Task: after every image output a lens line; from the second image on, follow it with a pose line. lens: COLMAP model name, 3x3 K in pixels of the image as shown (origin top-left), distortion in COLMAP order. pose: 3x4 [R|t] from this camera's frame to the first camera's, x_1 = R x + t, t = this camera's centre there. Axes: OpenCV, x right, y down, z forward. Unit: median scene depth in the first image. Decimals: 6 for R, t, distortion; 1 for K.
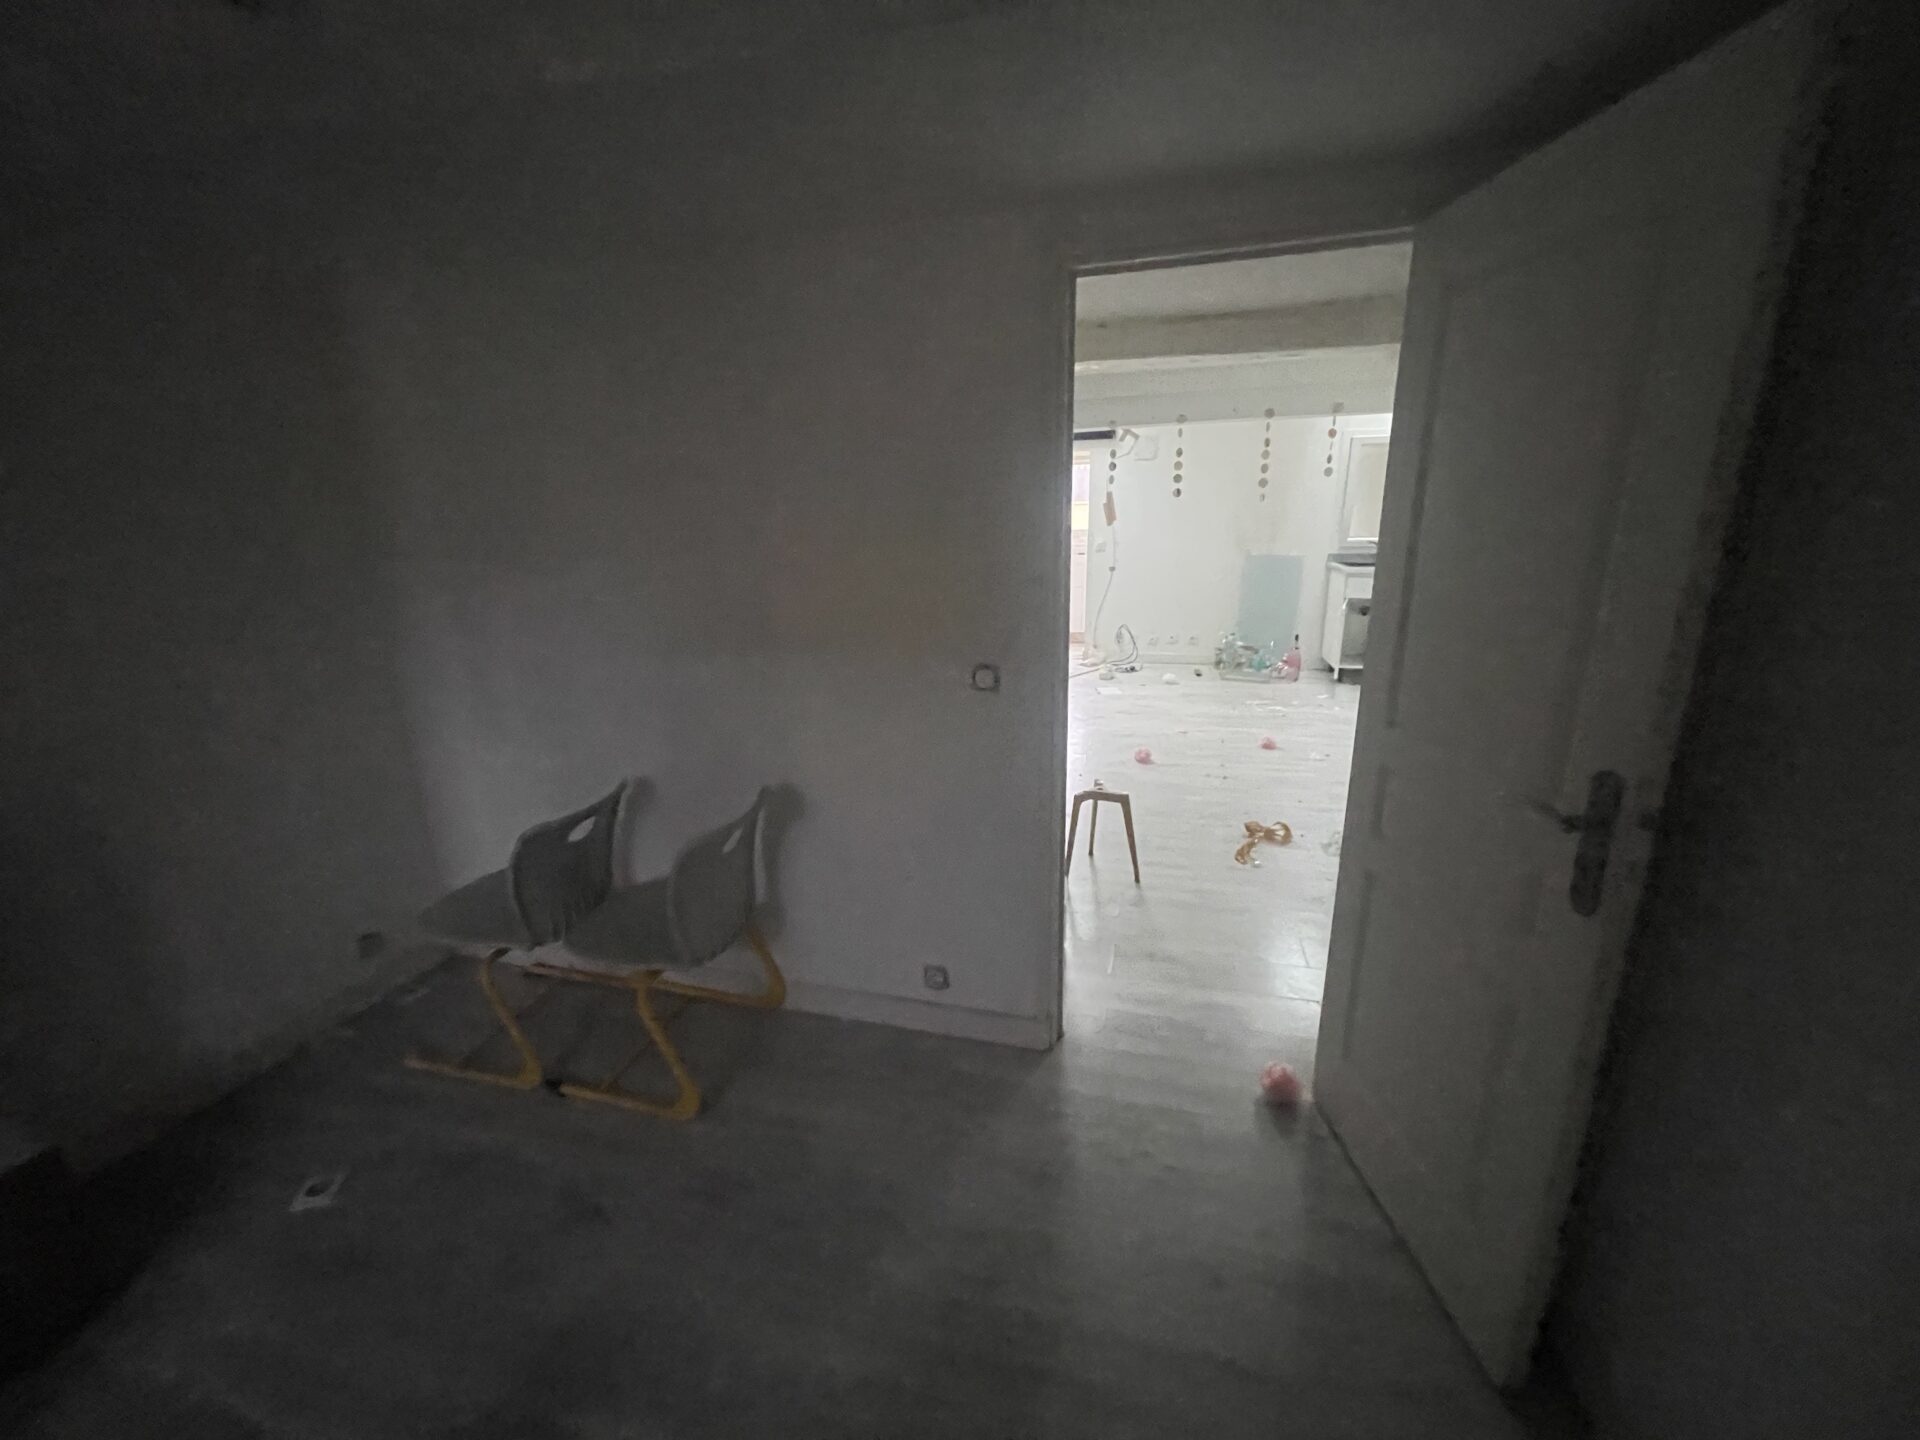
lens RADIAL K [[770.7, 0, 936.1], [0, 770.7, 734.0], [0, 0, 1]] dist [0.001018, -0.000928]
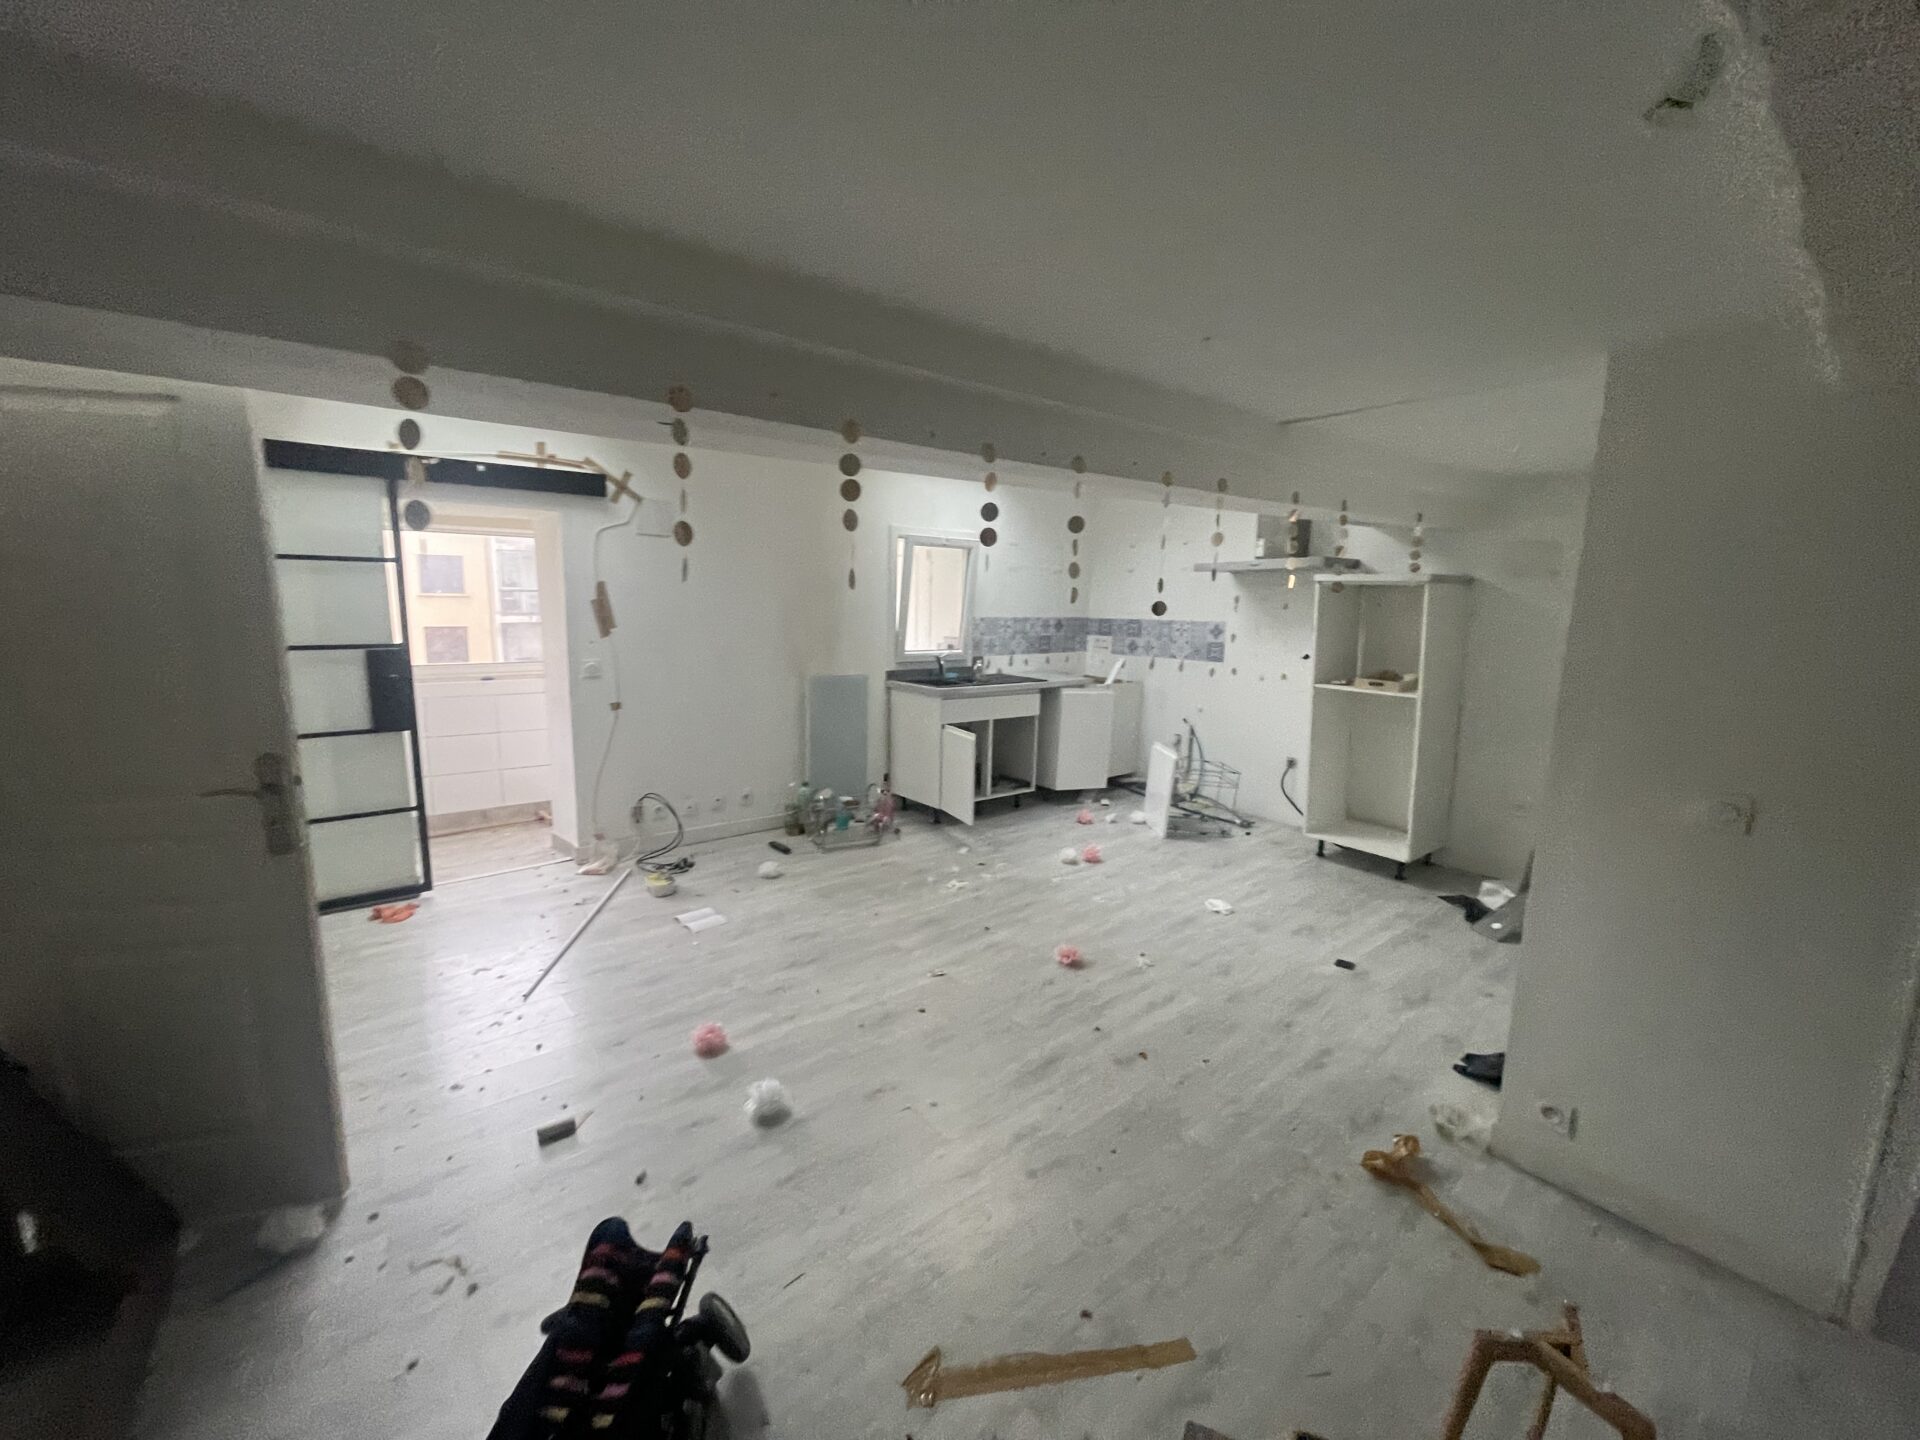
lens RADIAL K [[770.7, 0, 949.0], [0, 770.7, 721.9], [0, 0, 1]] dist [0.001018, -0.000928]
pose [[0.584779, -0.091468, 0.806019, -0.110377], [0.200356, 0.979124, -0.034249, -0.133439], [-0.786060, 0.181519, 0.590898, 0.454659]]
